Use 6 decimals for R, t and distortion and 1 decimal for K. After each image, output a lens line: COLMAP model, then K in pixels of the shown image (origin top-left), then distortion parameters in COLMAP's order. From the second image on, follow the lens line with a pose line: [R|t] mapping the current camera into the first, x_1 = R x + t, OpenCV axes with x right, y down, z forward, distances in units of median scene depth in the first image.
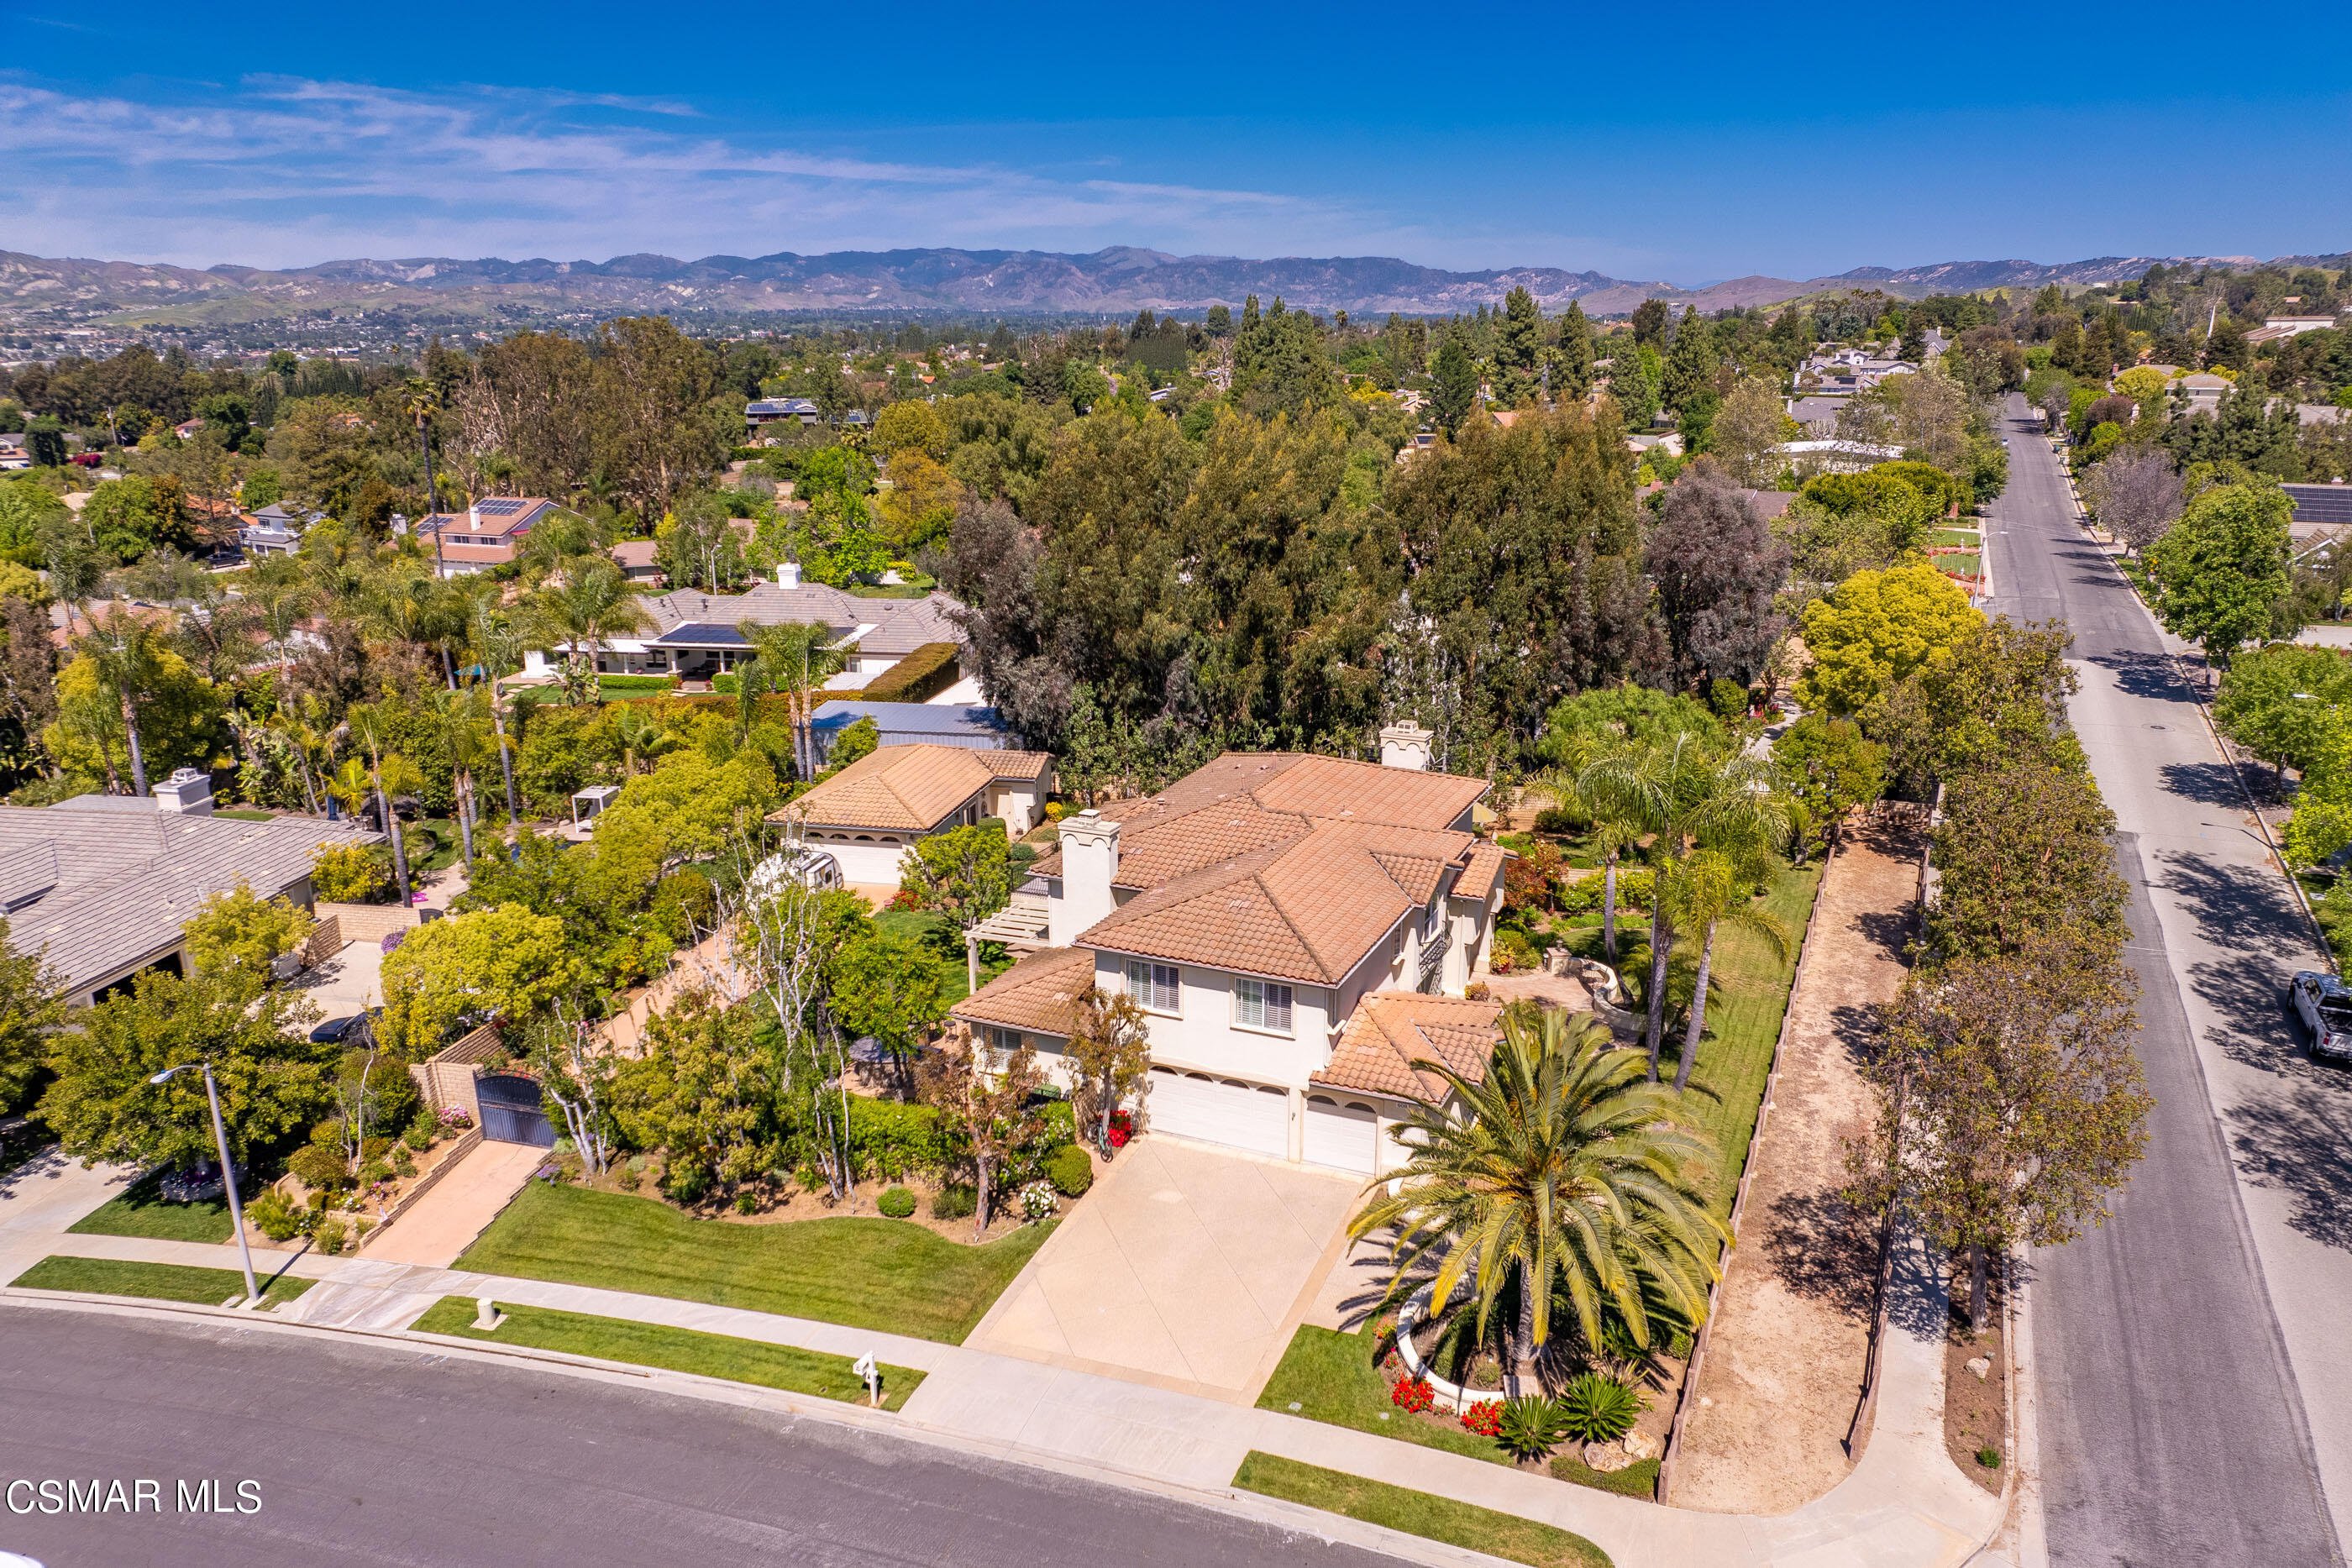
lens RADIAL K [[1652.1, 0, 1185.7], [0, 1652.1, 881.6], [0, 0, 1]] dist [-0.050268, 0.021612]
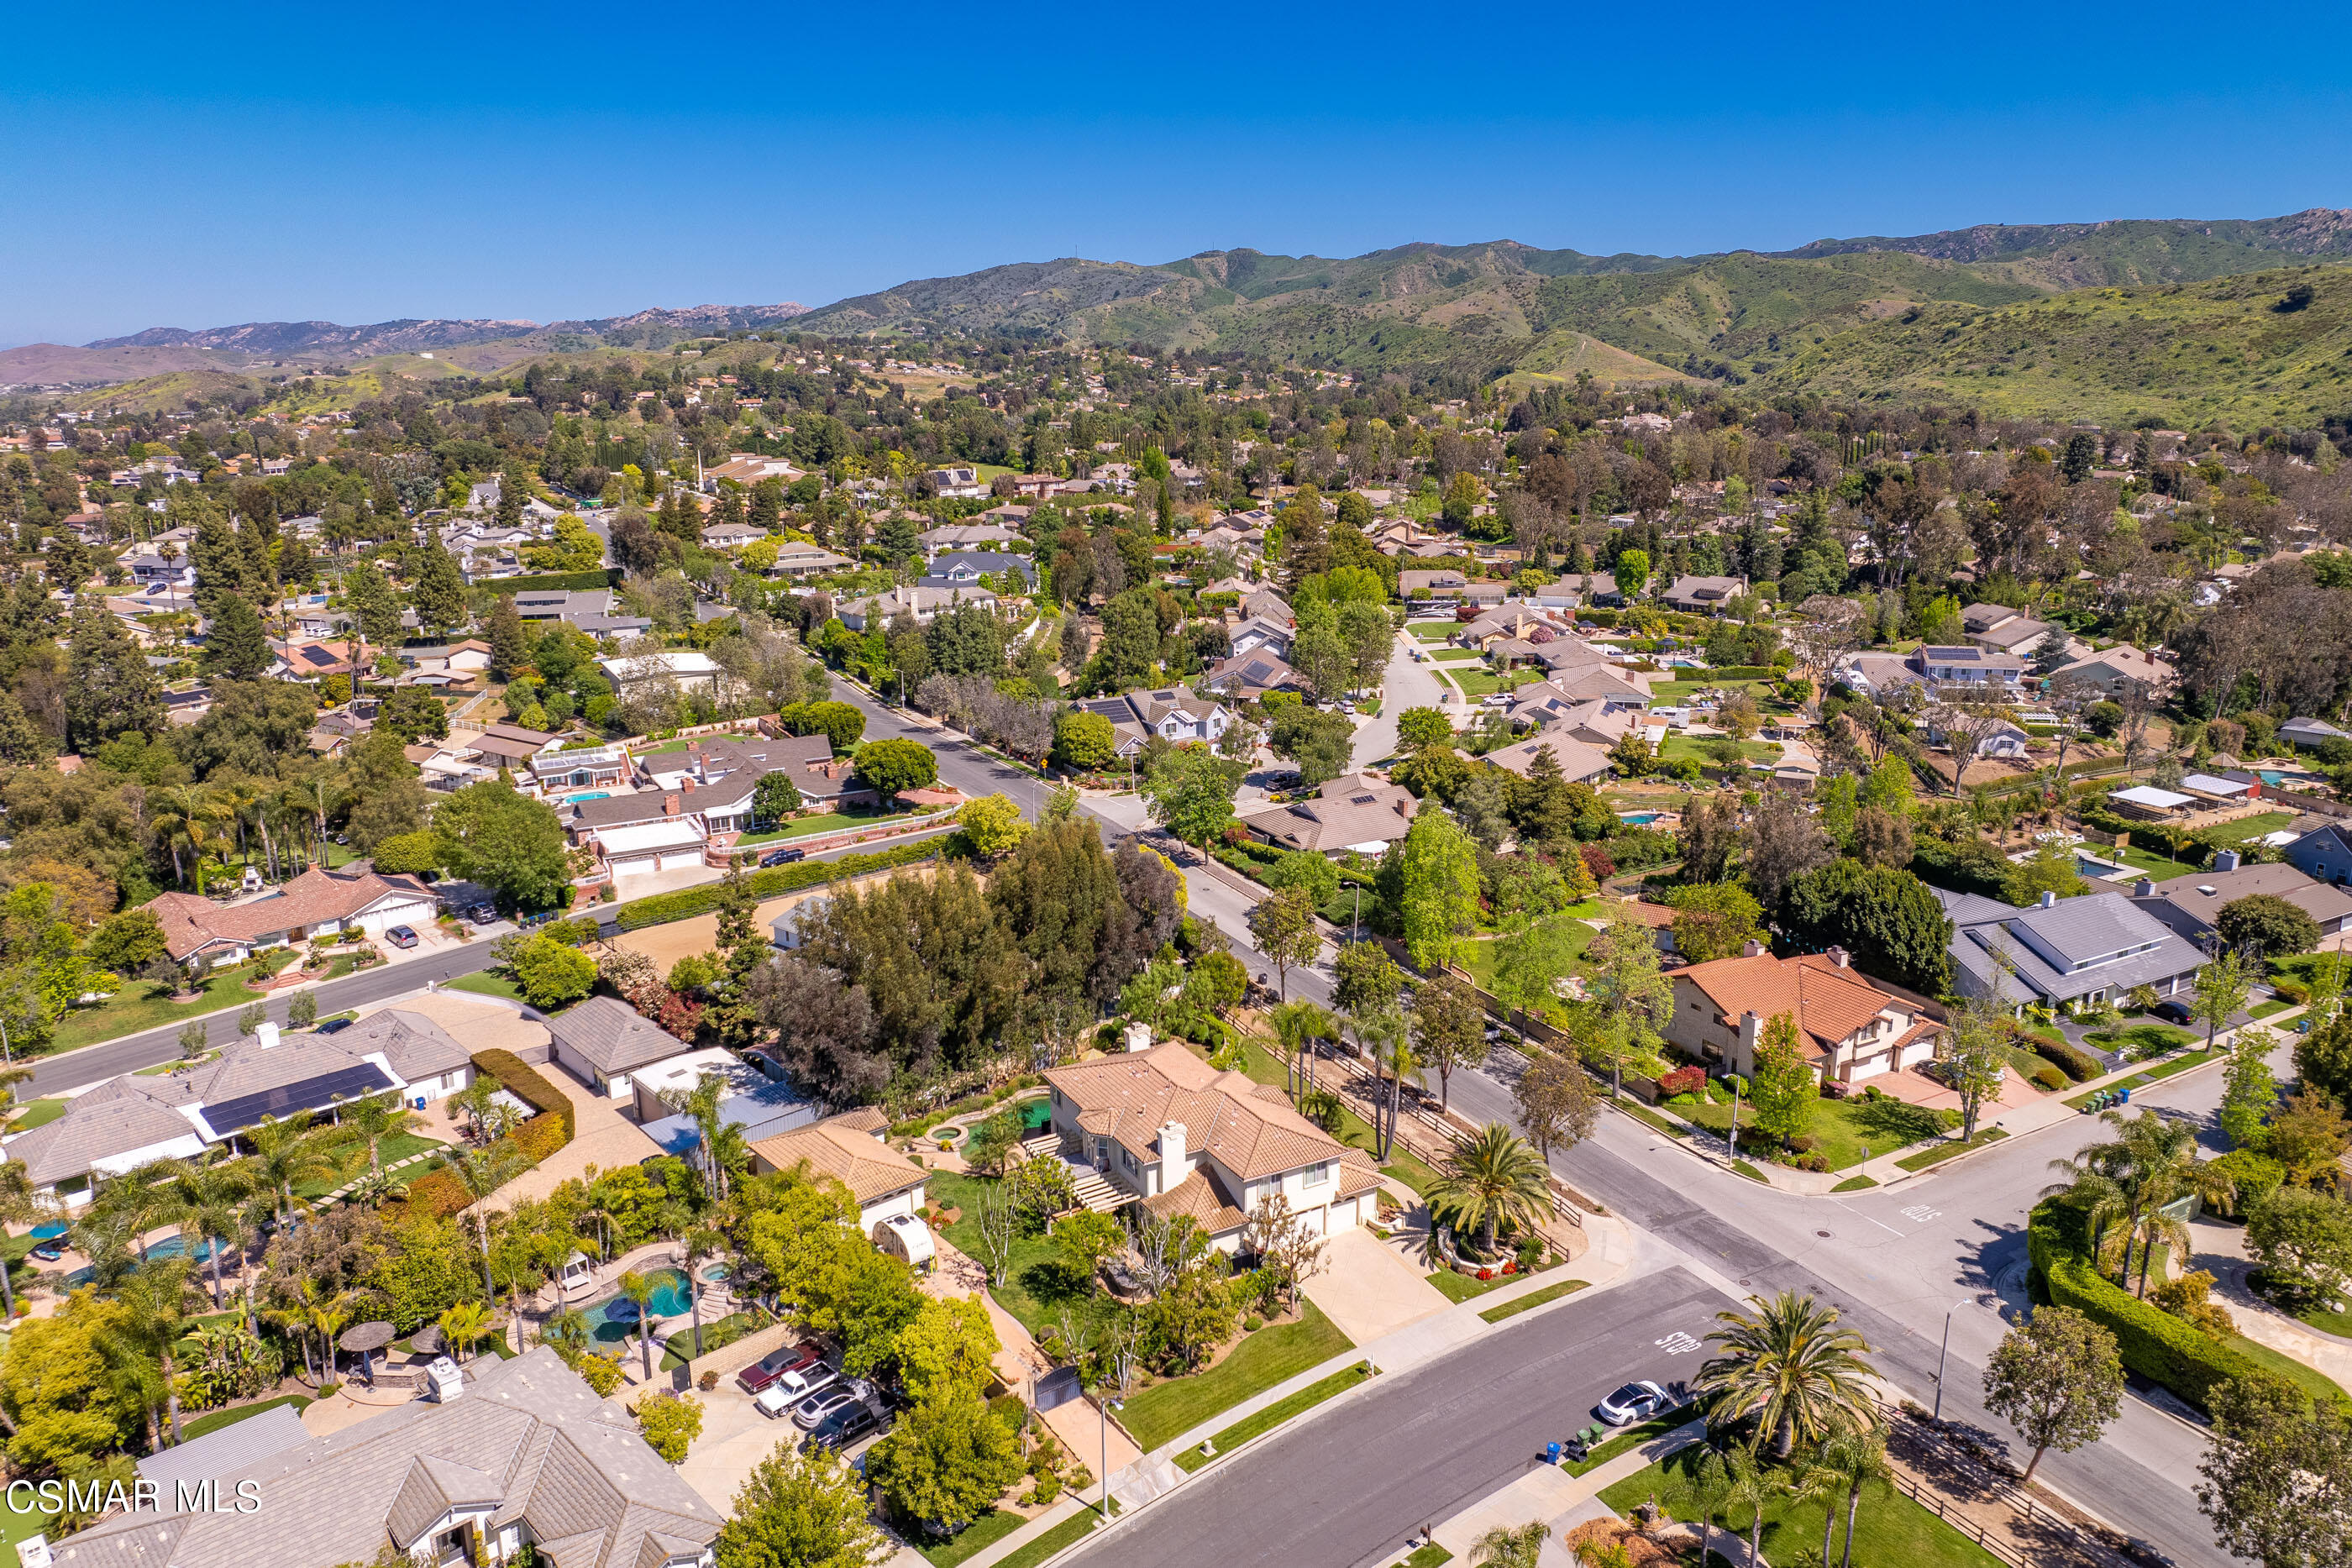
lens RADIAL K [[1644.7, 0, 1188.8], [0, 1644.7, 781.6], [0, 0, 1]] dist [-0.035679, 0.002027]
pose [[0.599254, -0.195375, 0.776352, -1.707842], [0.262531, 0.964095, 0.039978, -0.582635], [-0.756288, 0.179859, 0.629030, -0.406657]]
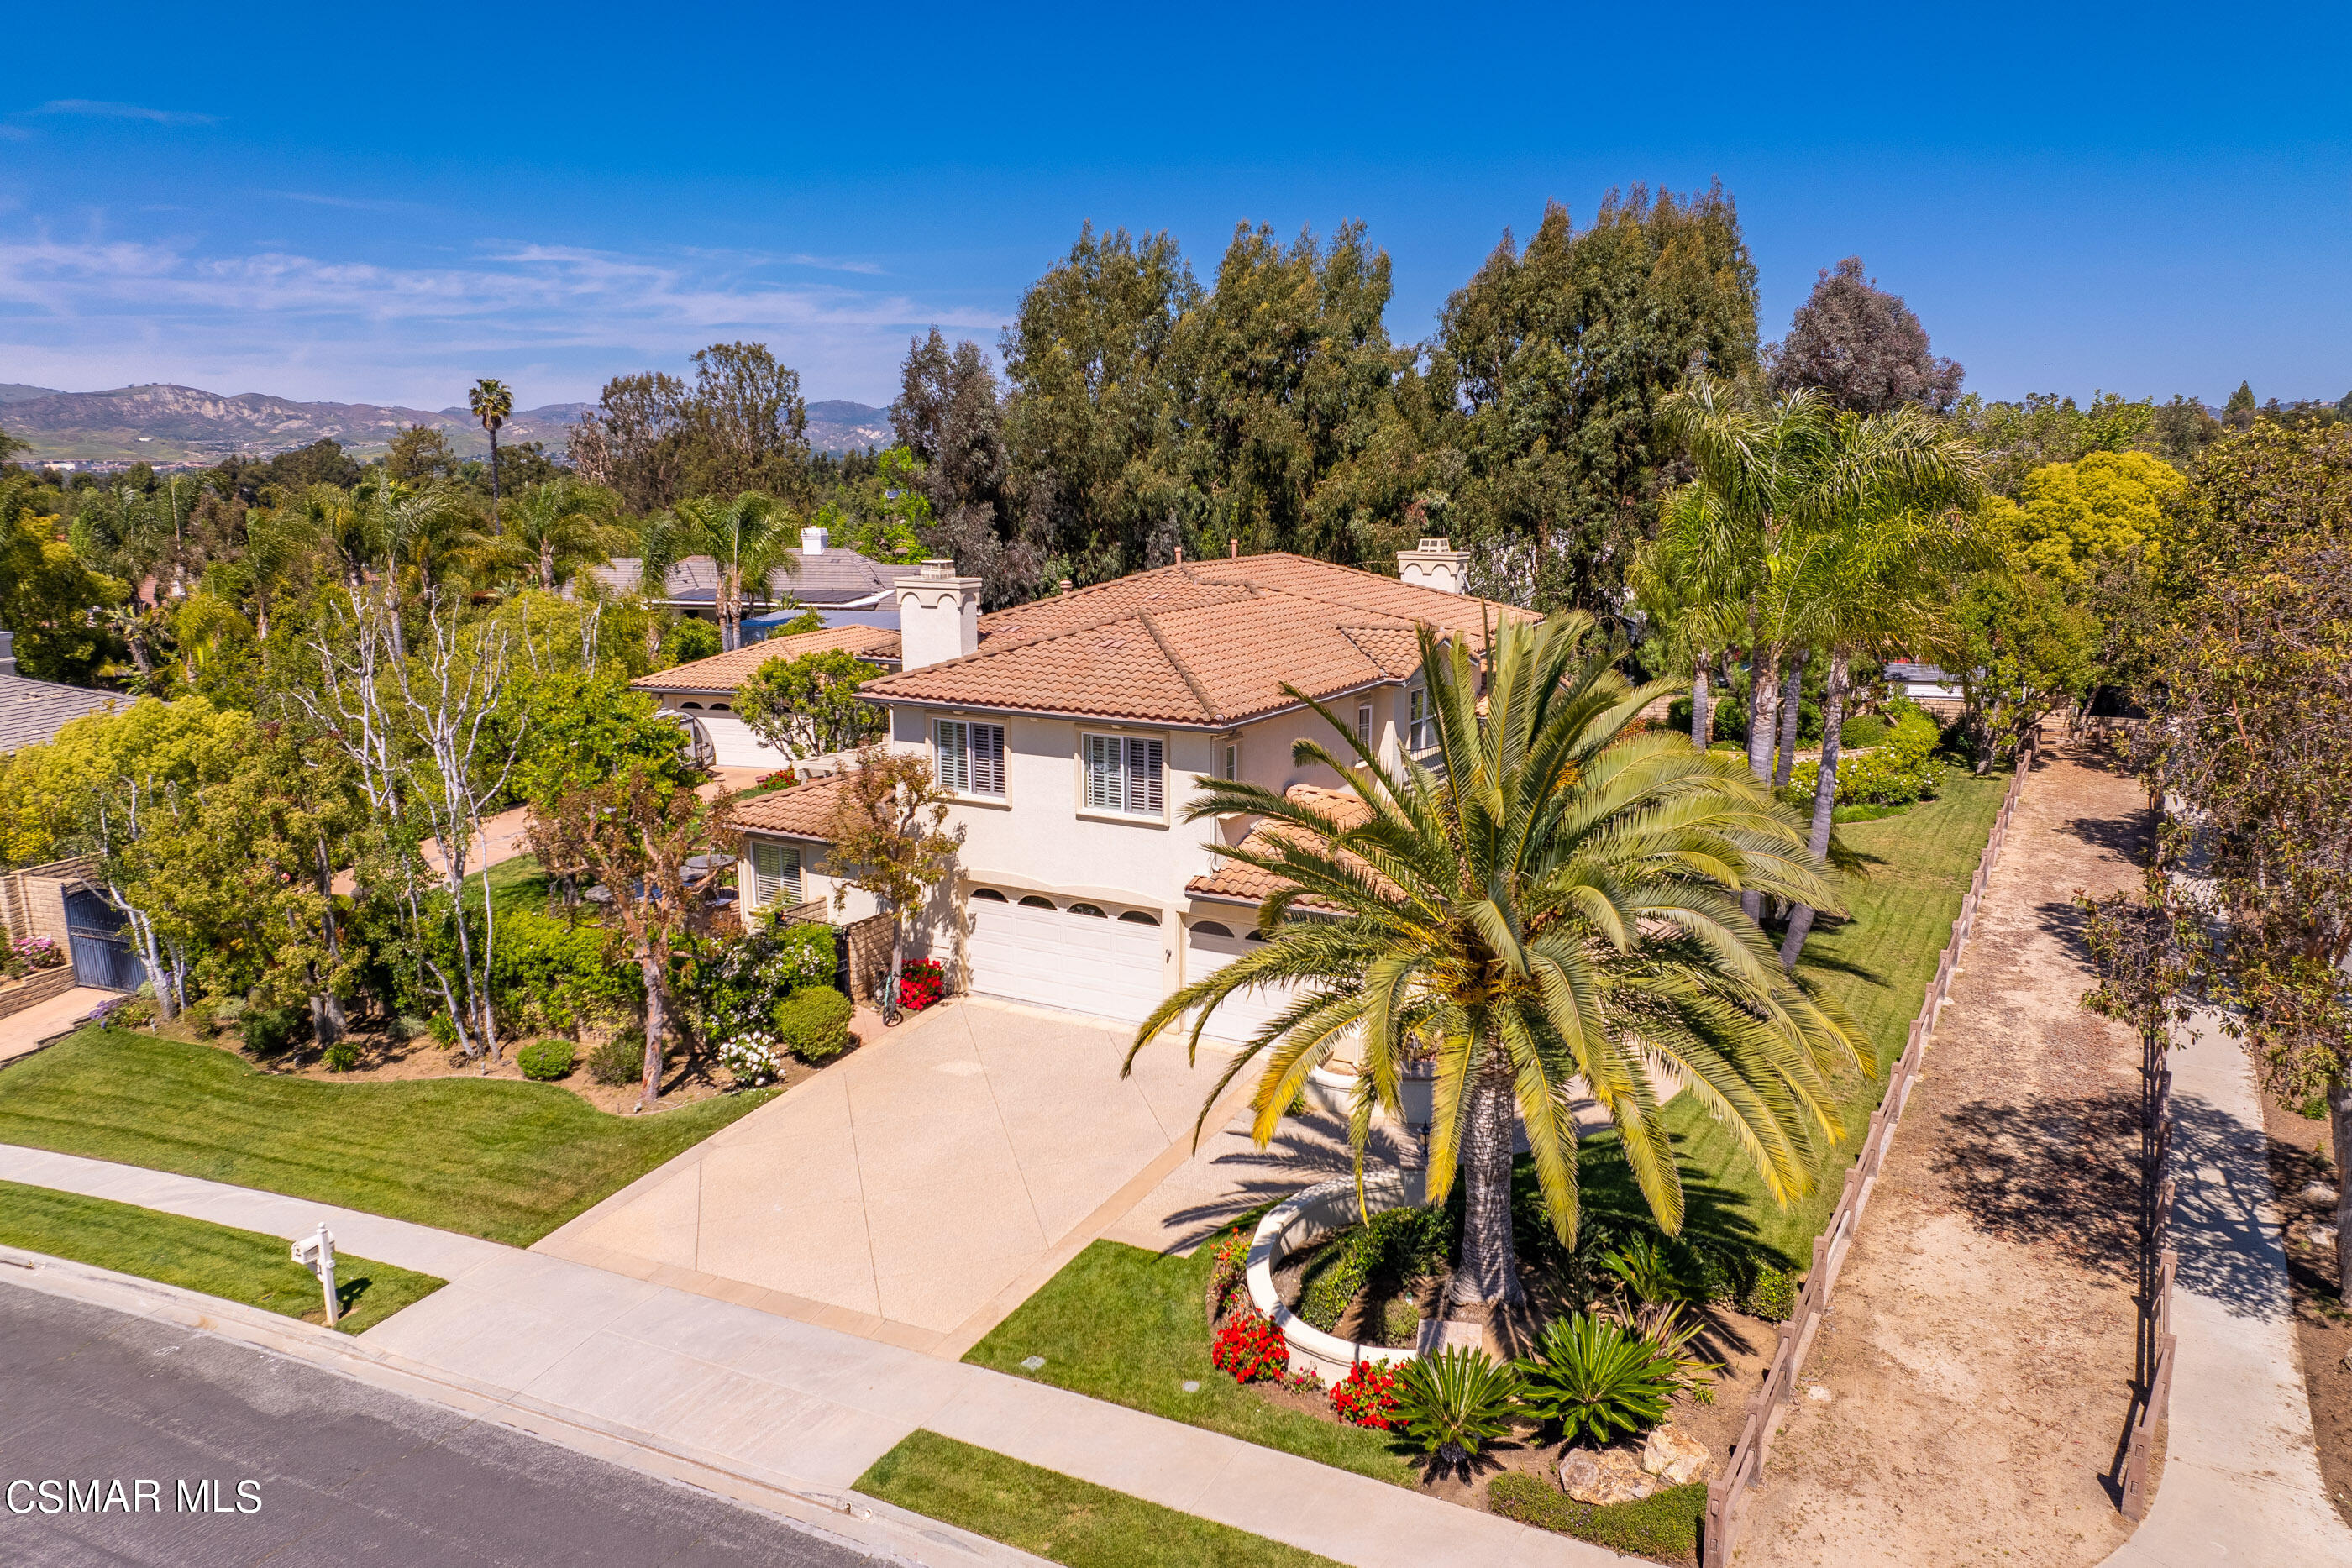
lens RADIAL K [[1655.5, 0, 1186.1], [0, 1655.5, 807.3], [0, 0, 1]] dist [-0.044911, 0.008185]
pose [[0.995194, 0.022517, -0.095299, 0.130968], [-0.034306, 0.991697, -0.123935, 0.163024], [0.091717, 0.126609, 0.987703, 0.358518]]
